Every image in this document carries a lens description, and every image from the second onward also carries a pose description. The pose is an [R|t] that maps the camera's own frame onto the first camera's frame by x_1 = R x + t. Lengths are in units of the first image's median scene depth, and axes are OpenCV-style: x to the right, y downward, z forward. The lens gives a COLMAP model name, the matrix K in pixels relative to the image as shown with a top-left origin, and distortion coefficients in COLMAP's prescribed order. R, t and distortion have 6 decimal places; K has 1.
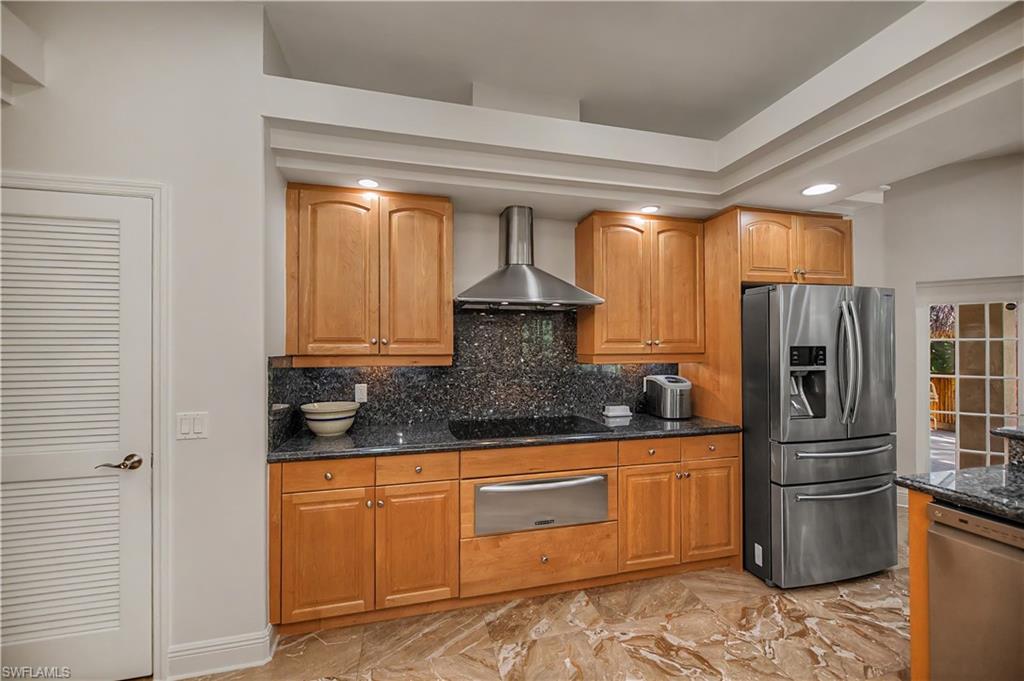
lens RADIAL K [[412.2, 0, 513.9], [0, 412.2, 346.4], [0, 0, 1]] dist [-0.002095, -0.001141]
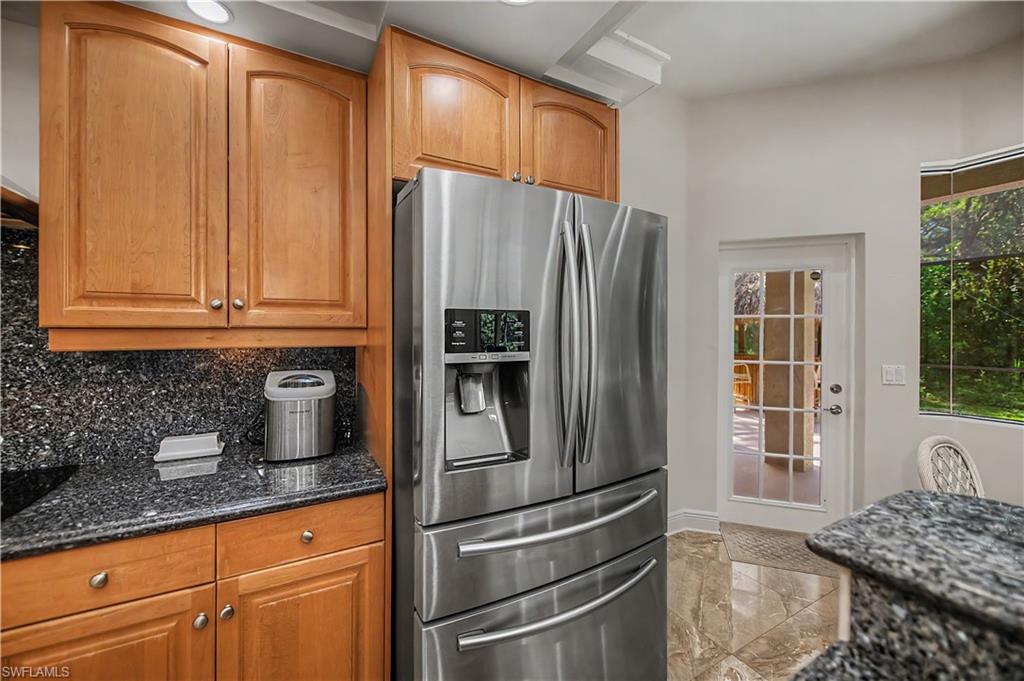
lens RADIAL K [[412.2, 0, 509.3], [0, 412.2, 335.9], [0, 0, 1]] dist [-0.002095, -0.001141]
pose [[0.966220, 0.002119, 0.257710, 0.518718], [-0.005328, 0.999917, 0.011751, 0.019626], [-0.257664, -0.012727, 0.966151, 0.457793]]
